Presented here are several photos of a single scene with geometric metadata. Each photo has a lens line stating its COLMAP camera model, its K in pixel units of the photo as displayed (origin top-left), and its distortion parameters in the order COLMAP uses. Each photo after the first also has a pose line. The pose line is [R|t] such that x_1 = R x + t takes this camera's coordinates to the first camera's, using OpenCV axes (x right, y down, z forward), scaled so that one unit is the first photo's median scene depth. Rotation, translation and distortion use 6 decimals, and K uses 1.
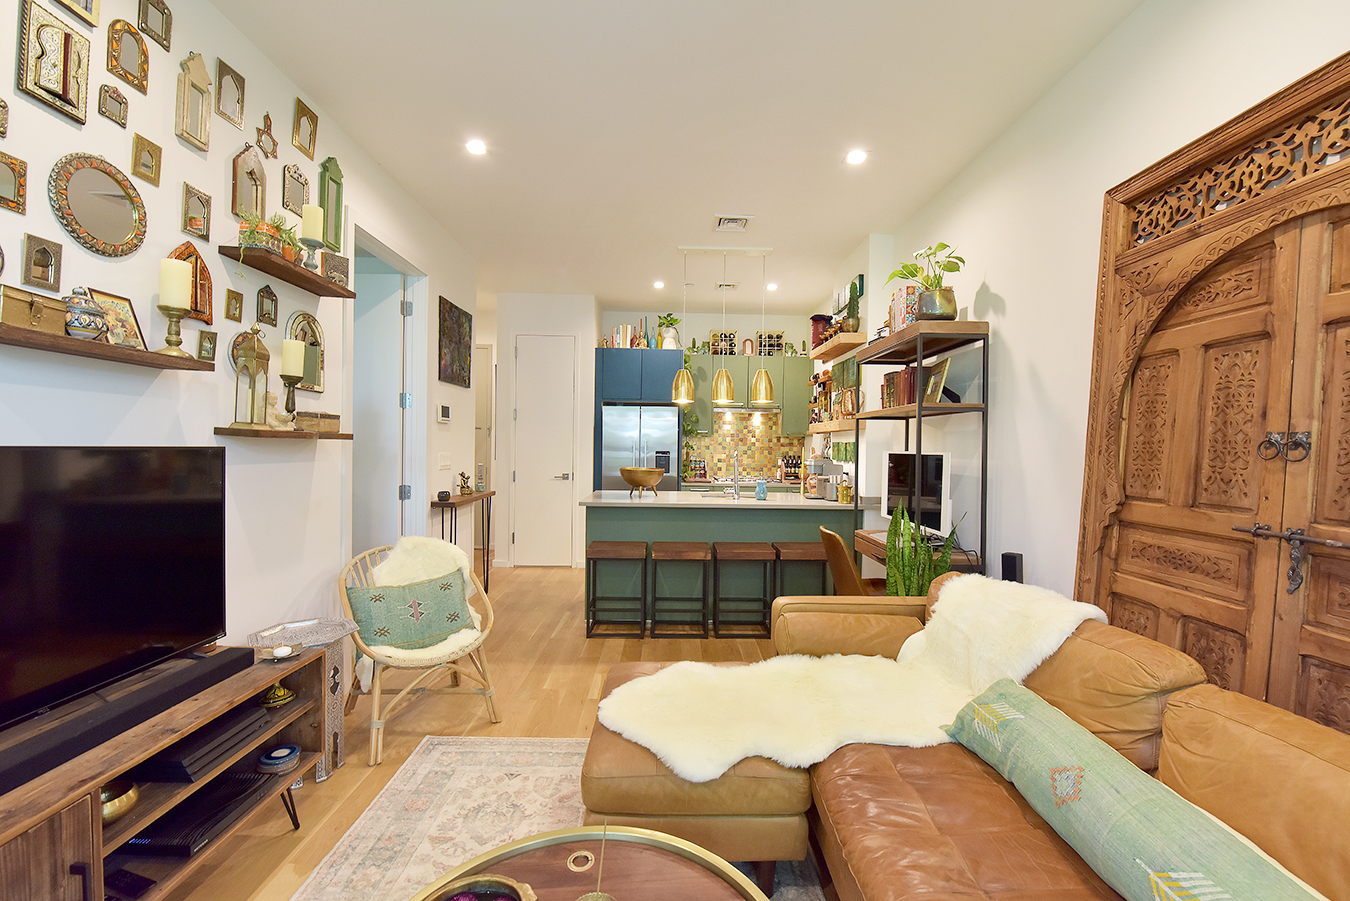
lens RADIAL K [[546.1, 0, 676.9], [0, 546.1, 458.0], [0, 0, 1]] dist [0.001291, 0.000211]
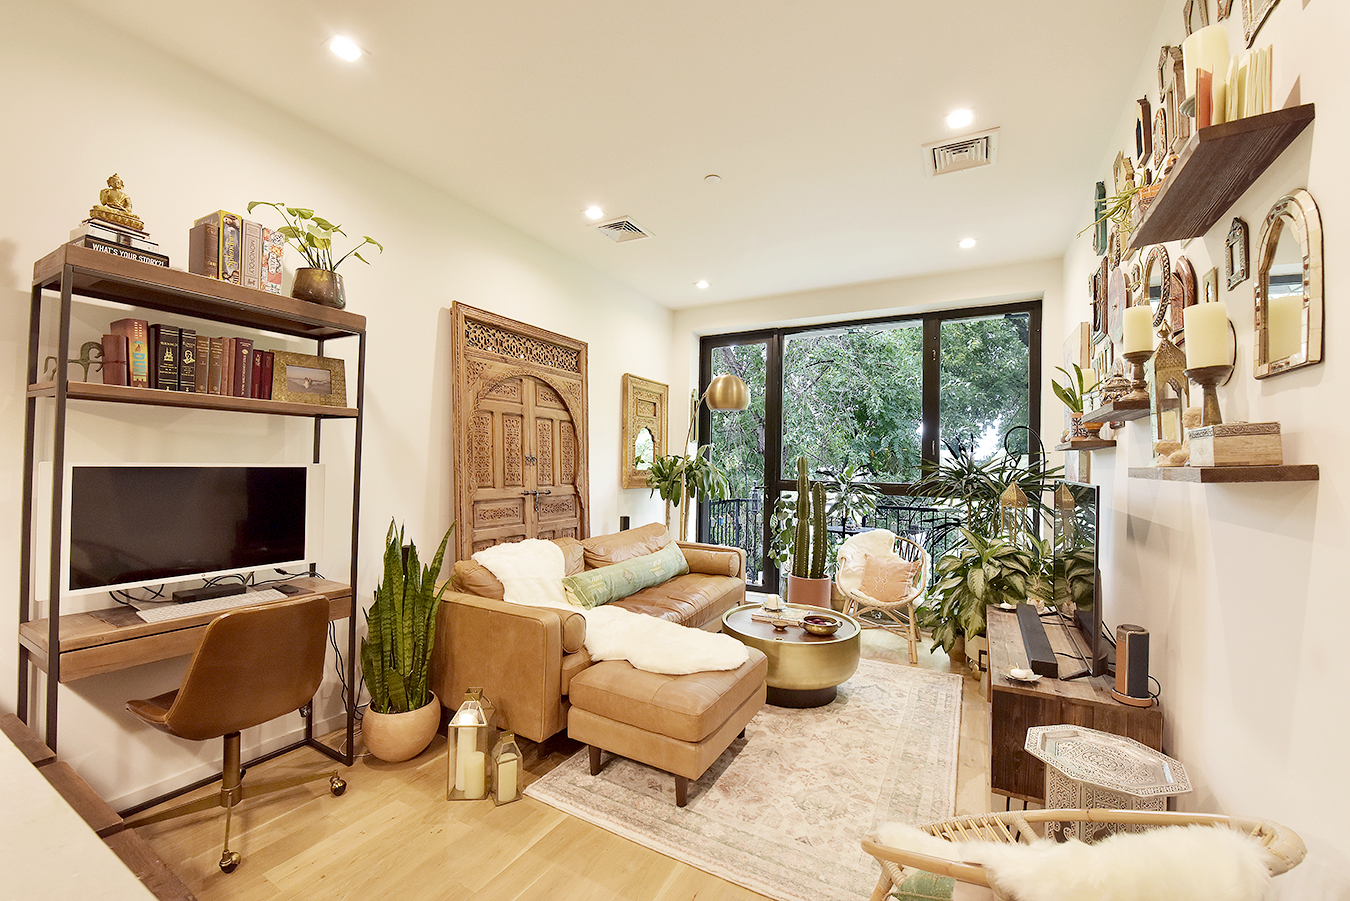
lens RADIAL K [[546.1, 0, 677.0], [0, 546.1, 458.0], [0, 0, 1]] dist [0.001291, 0.000211]
pose [[-0.855388, -0.028435, 0.517207, -0.723368], [-0.021806, 0.999584, 0.018892, -0.078739], [-0.517529, 0.004882, -0.855652, 2.372783]]
